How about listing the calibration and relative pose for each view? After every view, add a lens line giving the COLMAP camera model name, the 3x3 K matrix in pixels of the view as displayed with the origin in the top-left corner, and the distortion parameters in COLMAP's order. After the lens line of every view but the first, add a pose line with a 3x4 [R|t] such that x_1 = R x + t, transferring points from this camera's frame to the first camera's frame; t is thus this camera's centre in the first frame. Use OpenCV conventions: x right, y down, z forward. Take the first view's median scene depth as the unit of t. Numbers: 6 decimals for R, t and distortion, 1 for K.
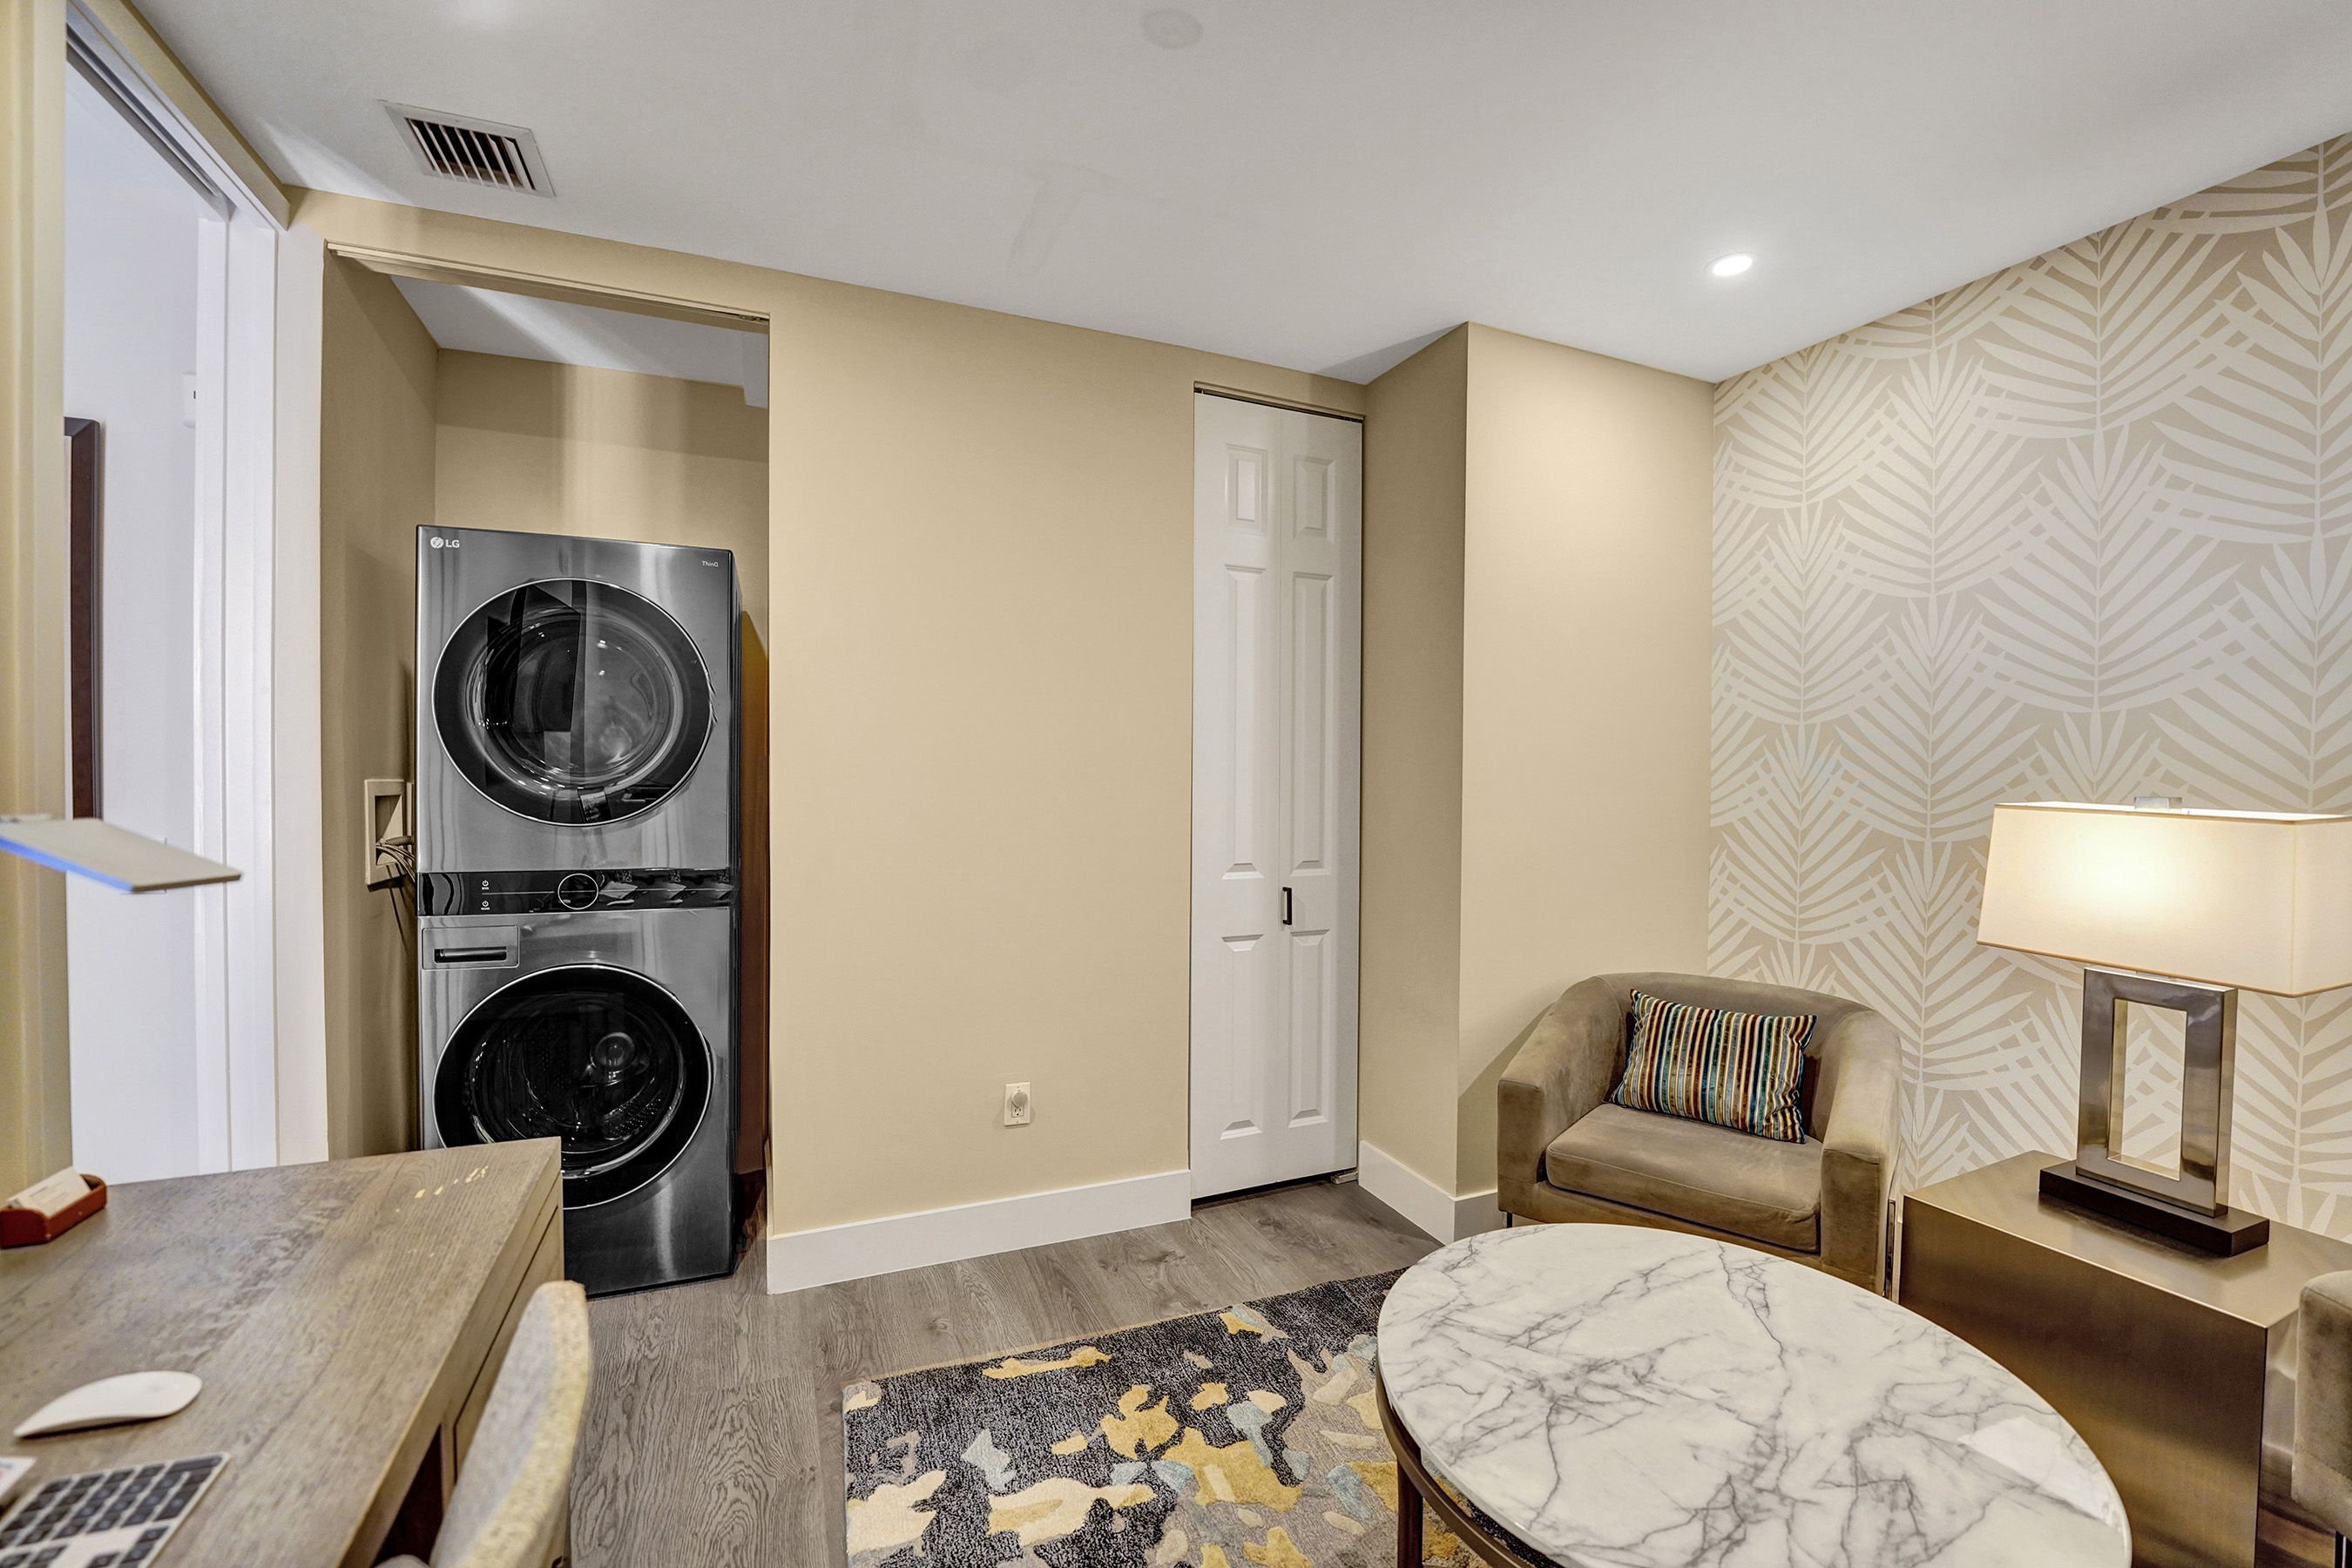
lens RADIAL K [[964.3, 0, 1172.1], [0, 964.3, 809.5], [0, 0, 1]] dist [-0.022791, 0.000232]
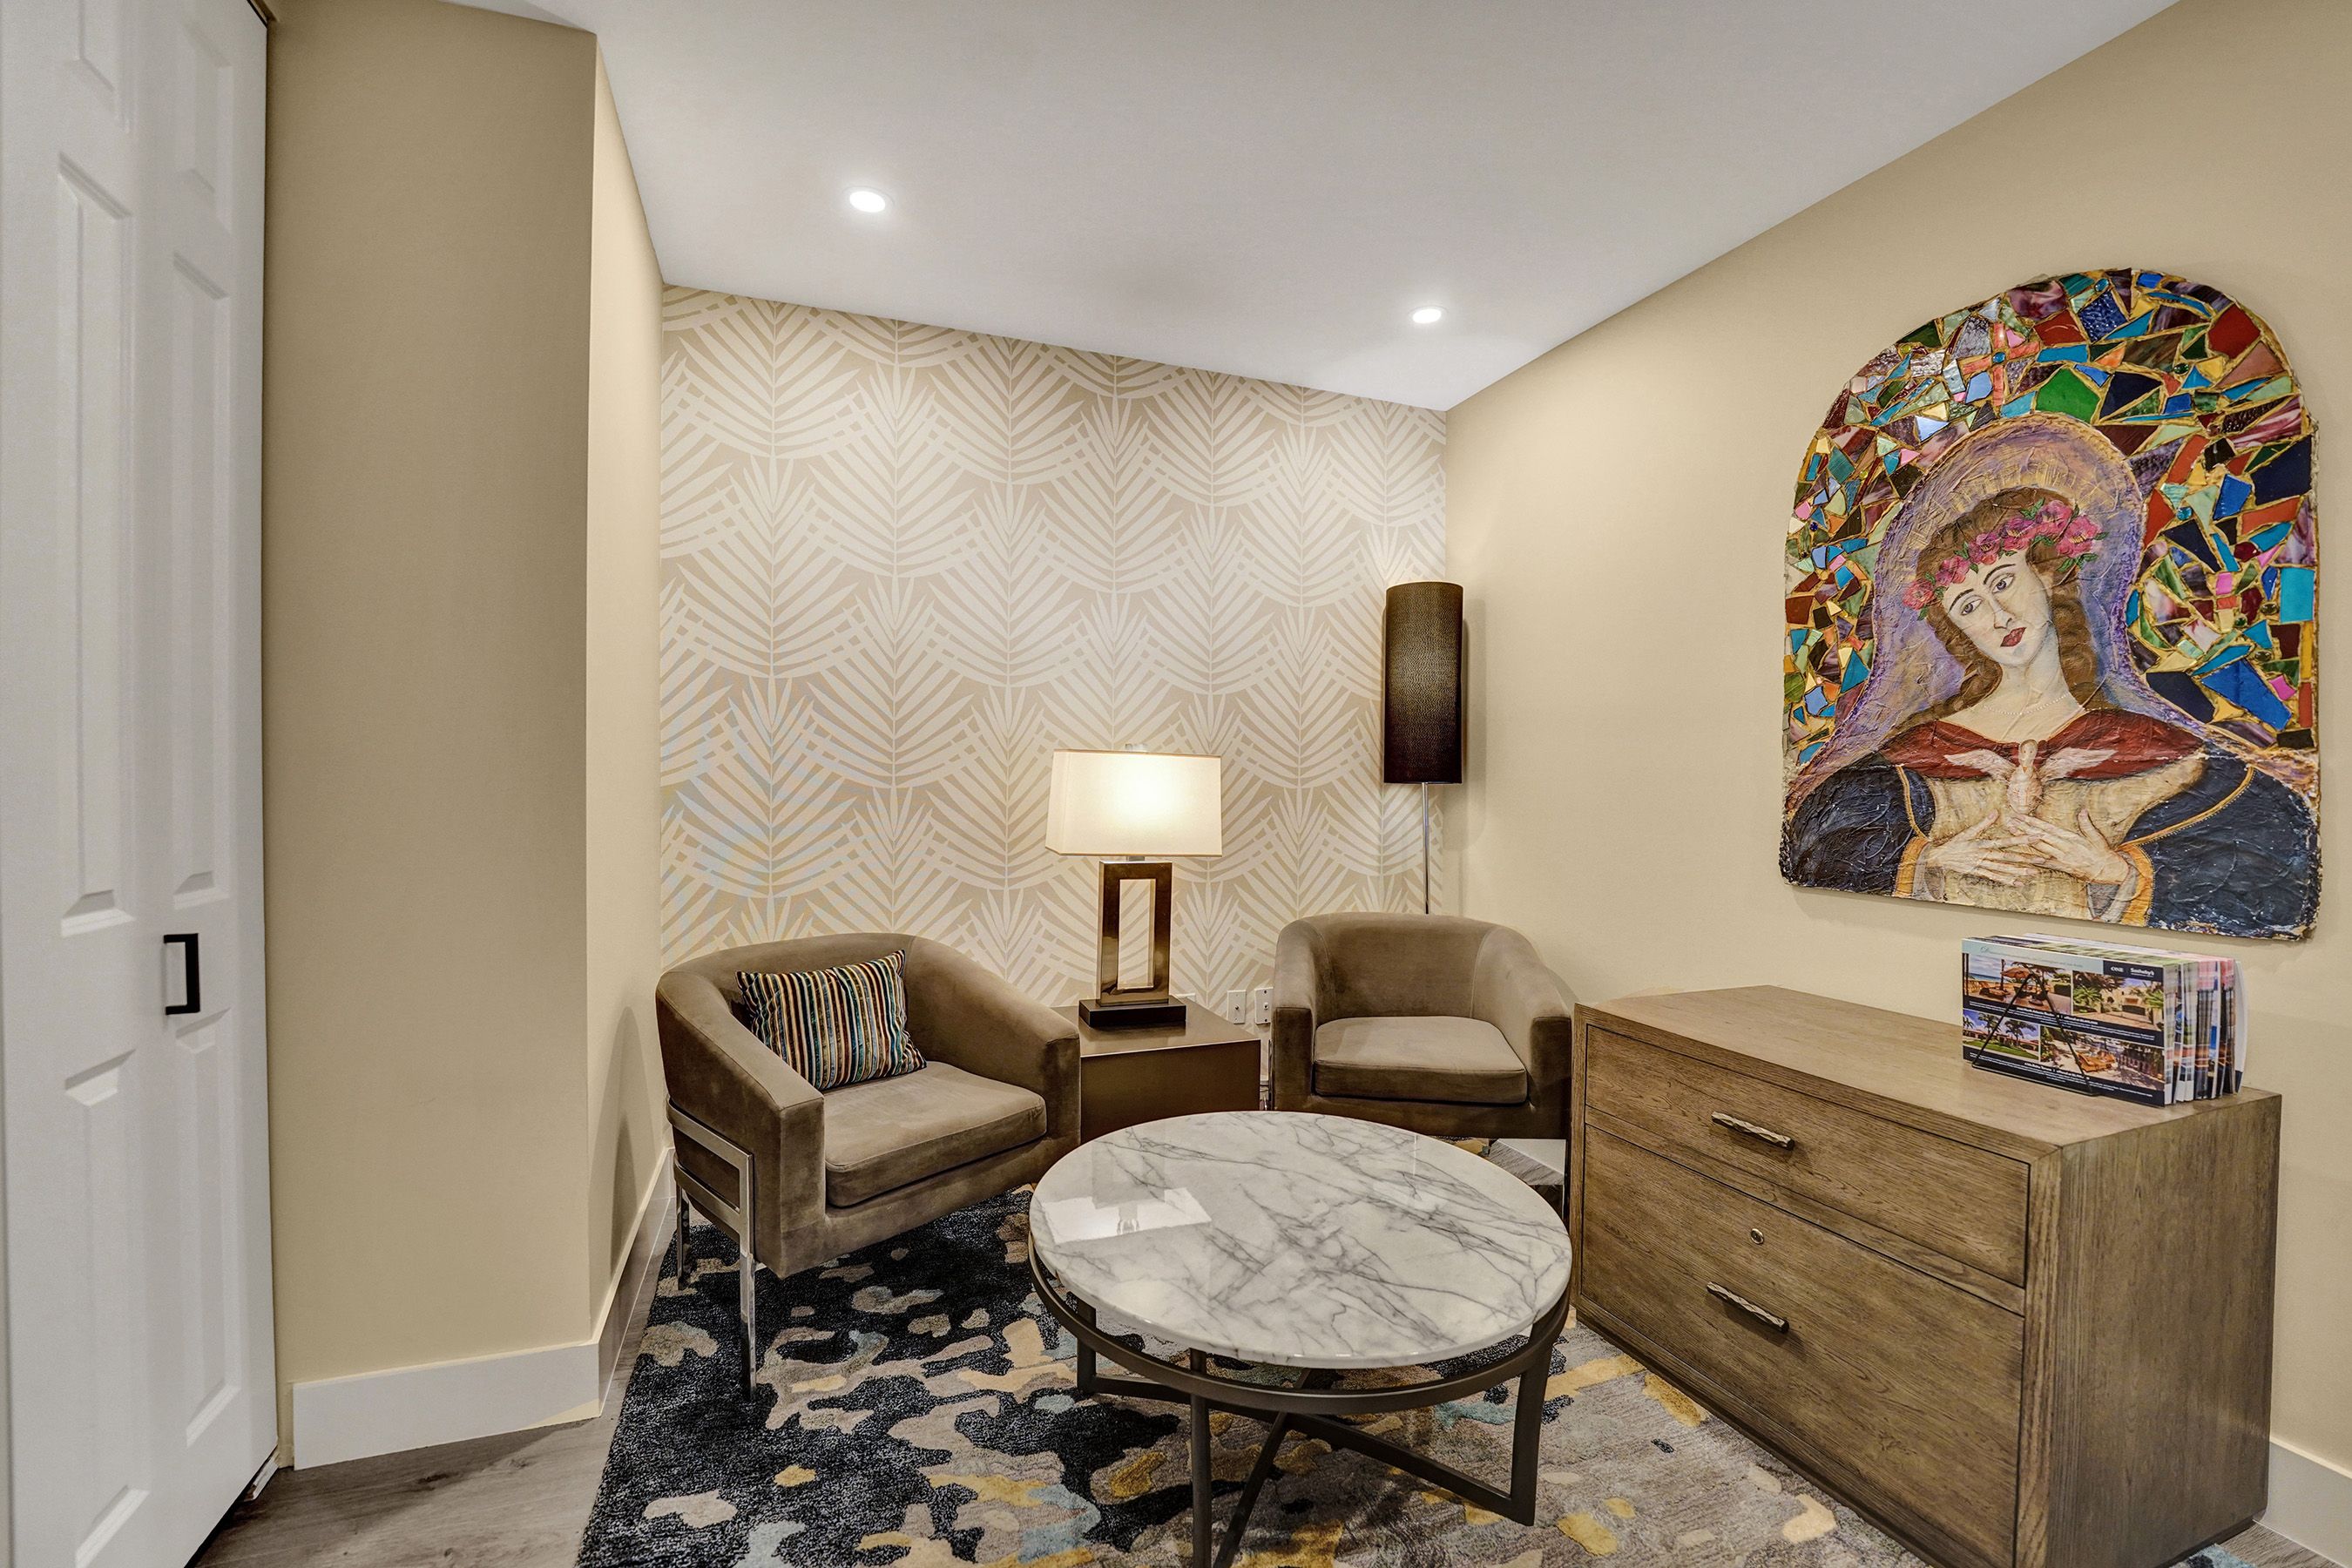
lens RADIAL K [[966.1, 0, 1167.3], [0, 966.1, 804.1], [0, 0, 1]] dist [-0.026972, 0.000348]
pose [[0.045124, -0.029387, 0.998549, -0.393046], [0.031058, 0.999125, 0.028000, 0.032572], [-0.998498, 0.029750, 0.045997, 0.660333]]
